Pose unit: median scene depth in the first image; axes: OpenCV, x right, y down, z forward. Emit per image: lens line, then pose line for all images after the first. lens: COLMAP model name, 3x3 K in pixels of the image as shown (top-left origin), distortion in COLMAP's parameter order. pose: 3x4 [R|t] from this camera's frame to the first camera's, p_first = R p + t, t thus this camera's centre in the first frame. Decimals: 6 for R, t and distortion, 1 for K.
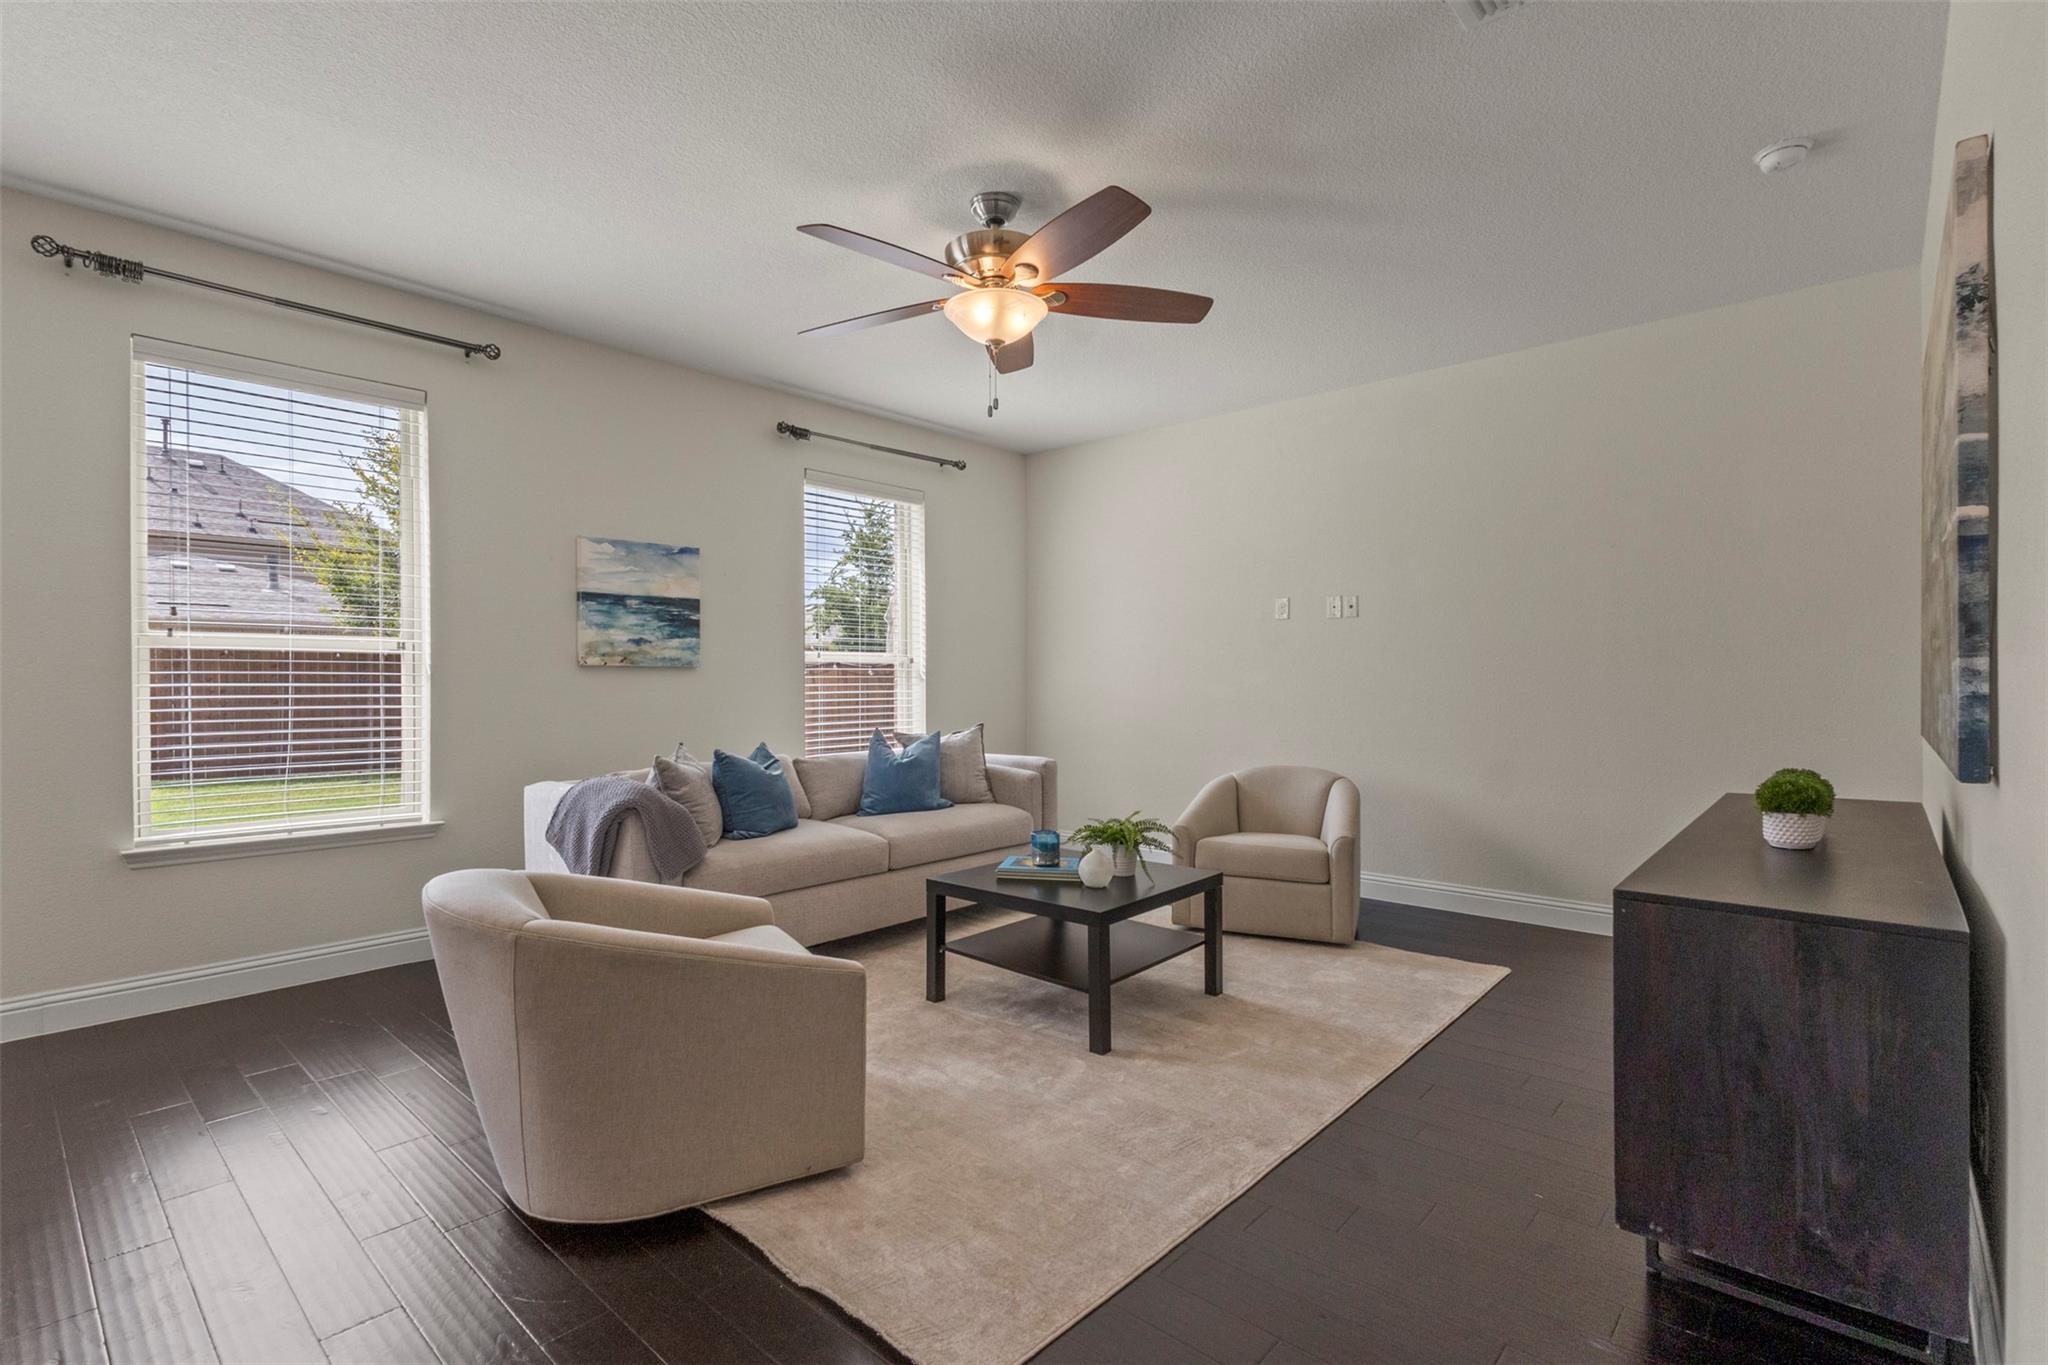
lens RADIAL K [[945.2, 0, 1018.1], [0, 945.2, 693.2], [0, 0, 1]] dist [0.001494, -0.001017]
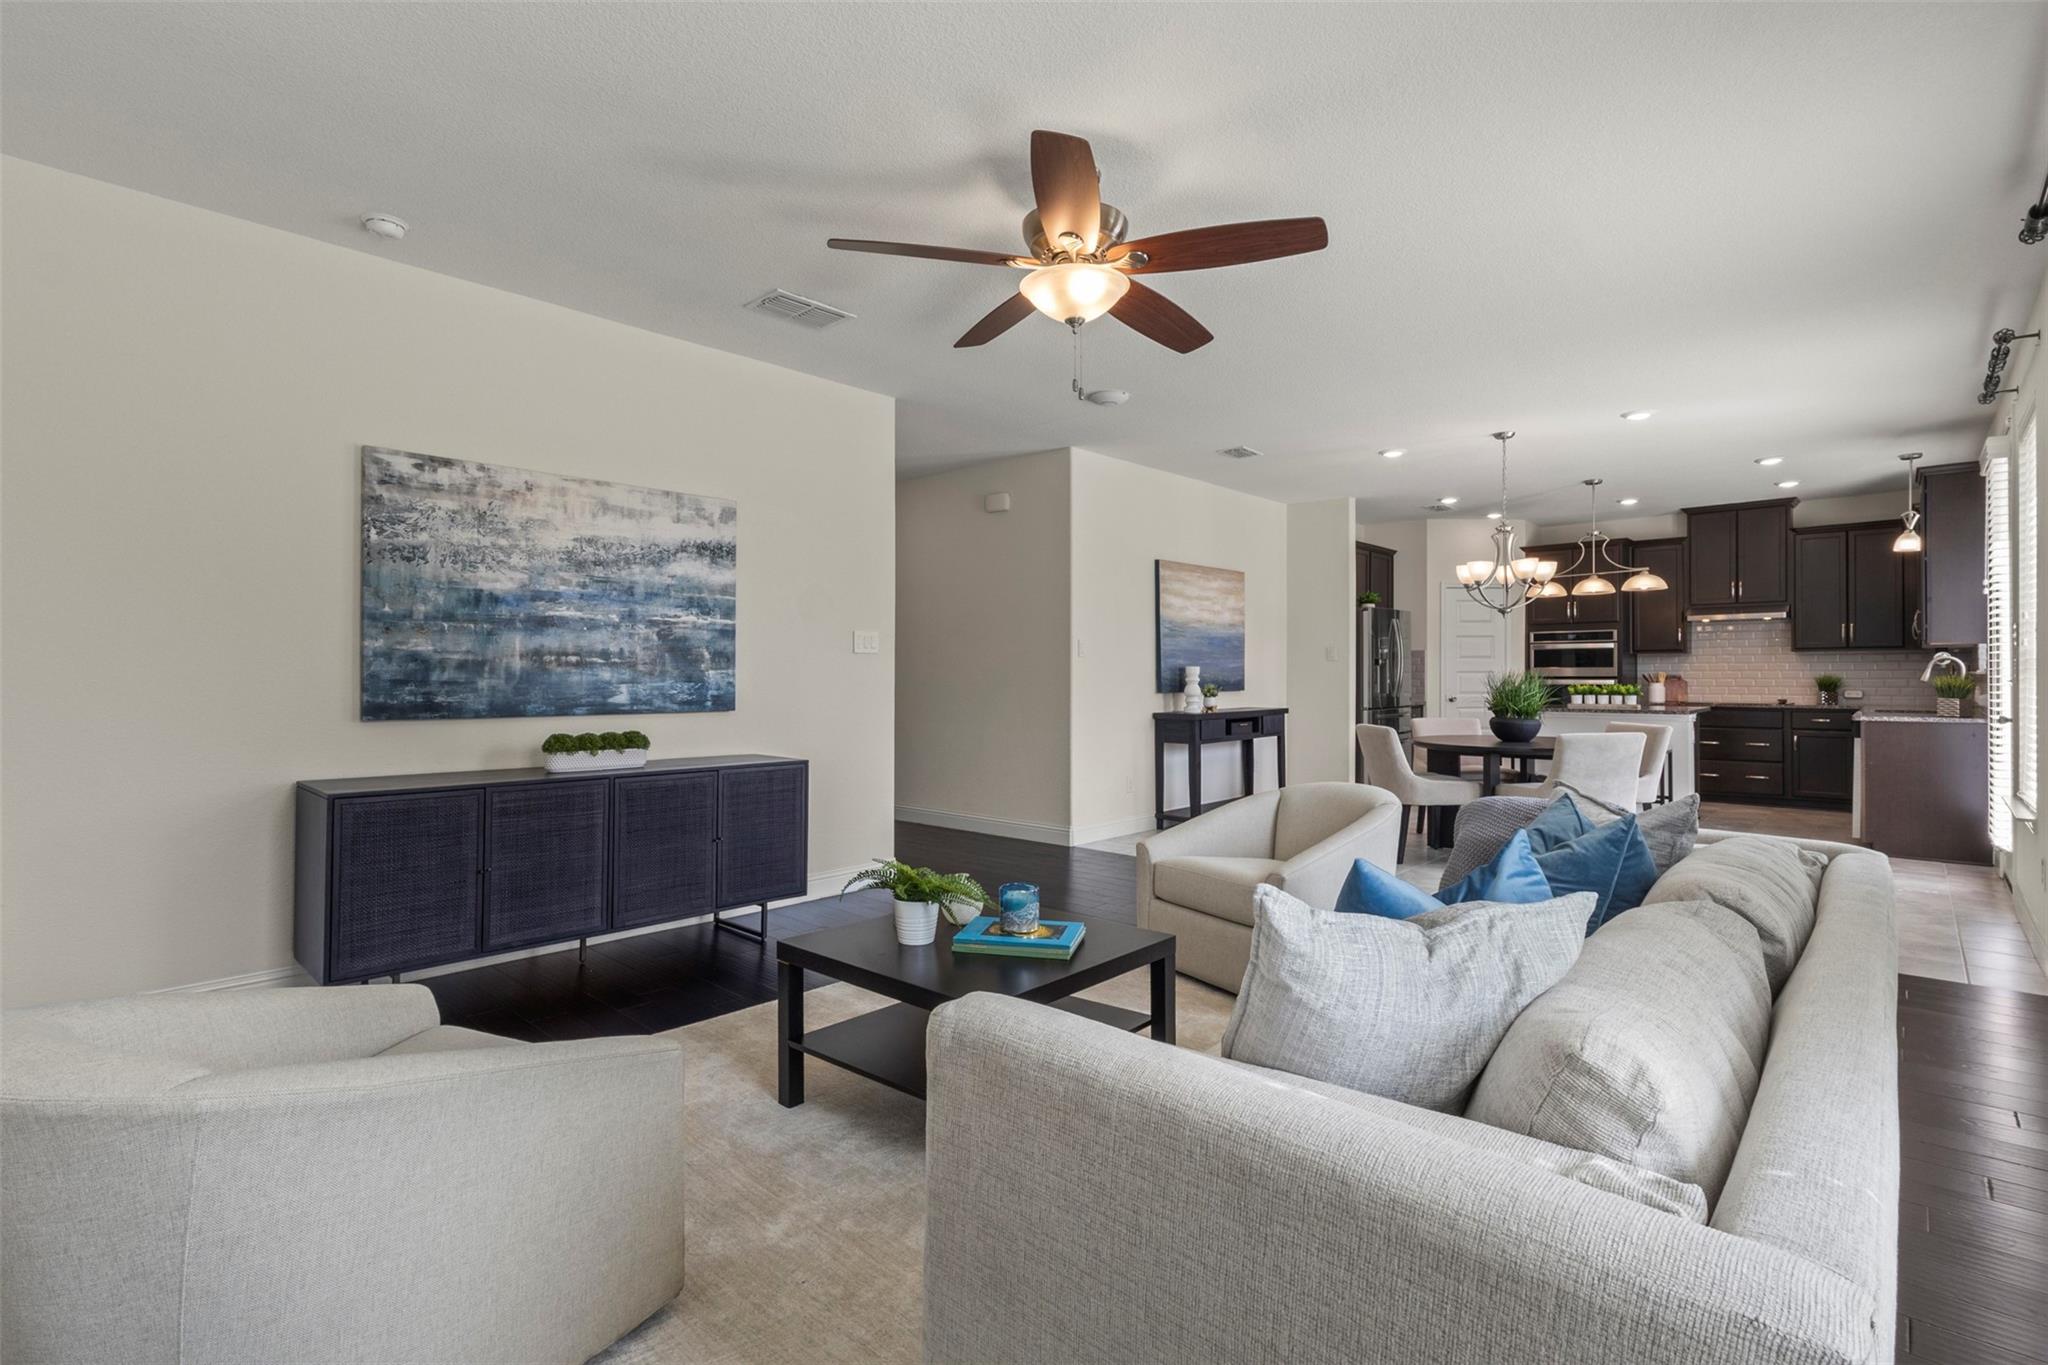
lens RADIAL K [[945.2, 0, 1014.8], [0, 945.2, 676.8], [0, 0, 1]] dist [0.001494, -0.001017]
pose [[-0.999897, 0.003482, 0.013924, 0.019415], [0.003717, 0.999851, 0.016881, -0.020962], [-0.013863, 0.016931, -0.999761, 1.349447]]
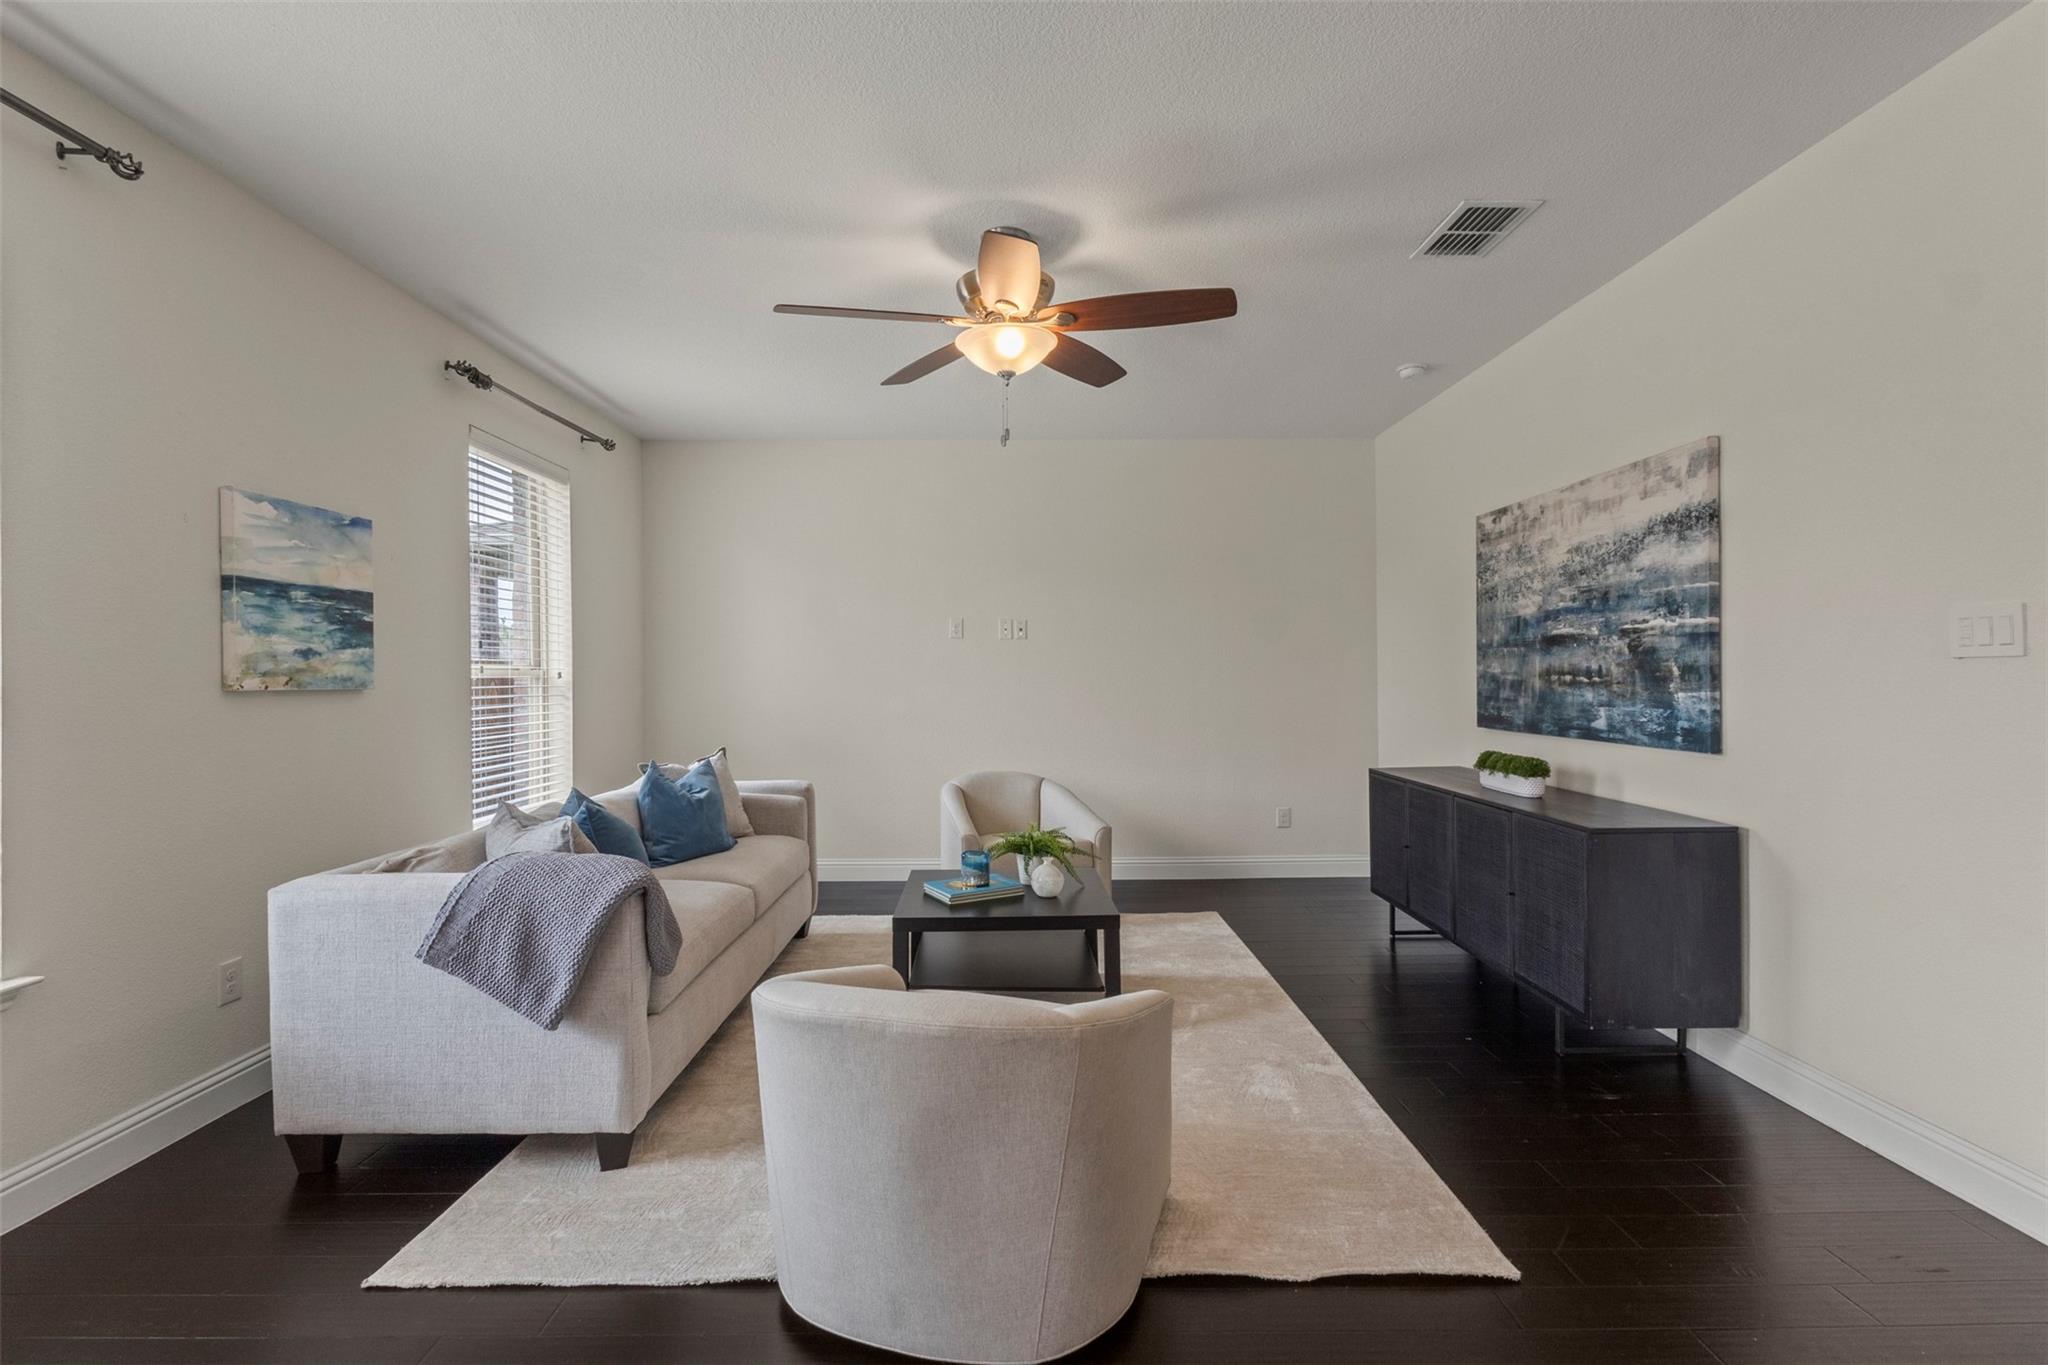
lens RADIAL K [[945.2, 0, 1016.3], [0, 945.2, 684.0], [0, 0, 1]] dist [0.001494, -0.001017]
pose [[0.738657, -0.007597, 0.674039, -0.484558], [0.015166, 0.999871, -0.005350, -0.022007], [-0.673911, 0.014175, 0.738676, 0.169887]]
